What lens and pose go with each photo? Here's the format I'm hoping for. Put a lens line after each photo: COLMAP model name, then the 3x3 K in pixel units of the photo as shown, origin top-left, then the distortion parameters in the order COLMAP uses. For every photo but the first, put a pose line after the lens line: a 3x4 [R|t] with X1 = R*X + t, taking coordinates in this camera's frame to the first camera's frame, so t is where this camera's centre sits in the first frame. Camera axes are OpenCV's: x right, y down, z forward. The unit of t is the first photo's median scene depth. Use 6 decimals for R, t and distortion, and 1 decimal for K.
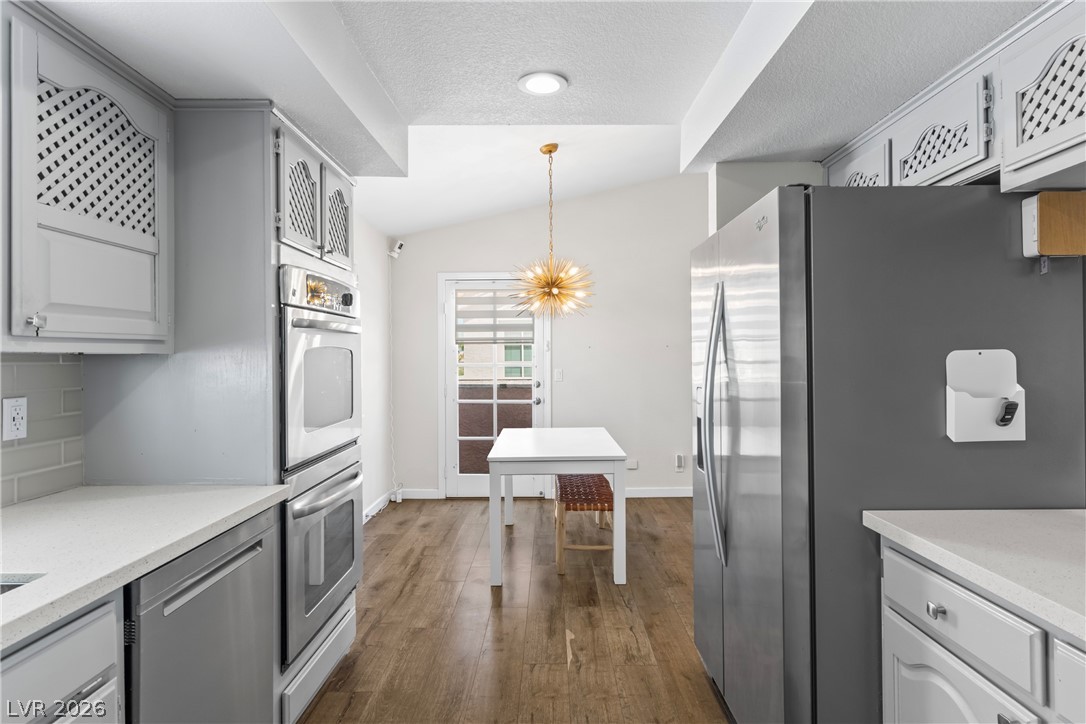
lens RADIAL K [[593.0, 0, 542.1], [0, 593.0, 357.5], [0, 0, 1]] dist [-0.000660, 0.004363]
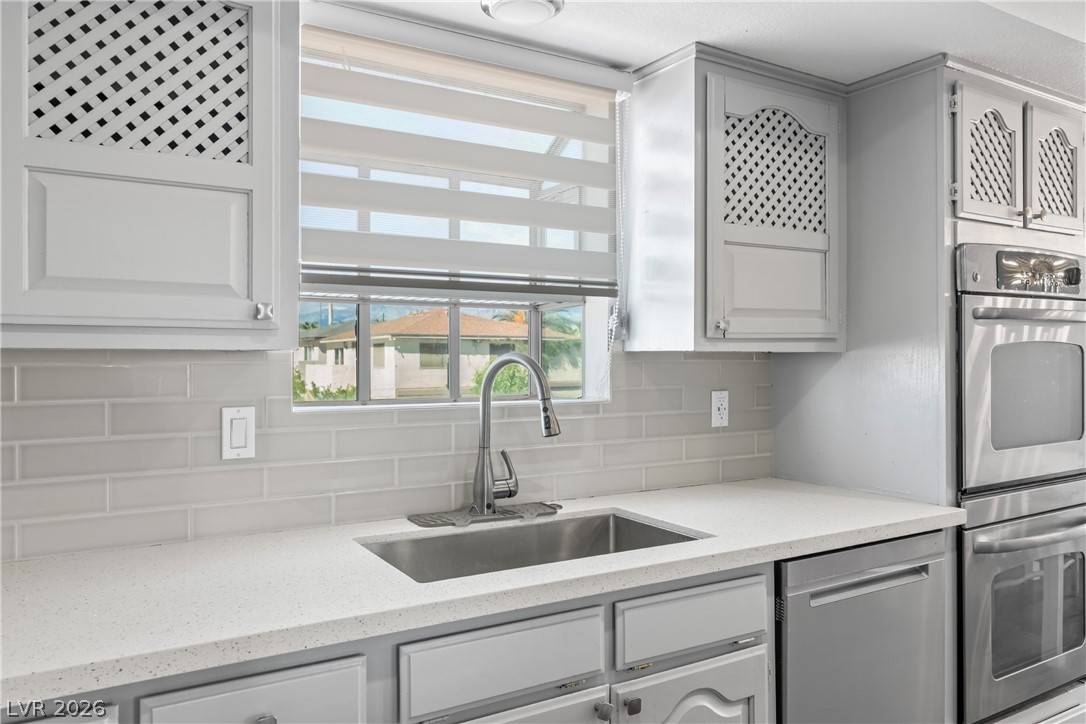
lens RADIAL K [[788.8, 0, 541.2], [0, 788.8, 359.2], [0, 0, 1]] dist [0.015276, 0.002051]
pose [[0.523972, 0.004427, -0.851724, 0.221186], [0.000391, 0.999985, 0.005438, -0.001810], [0.851735, -0.003183, 0.523963, -0.092613]]
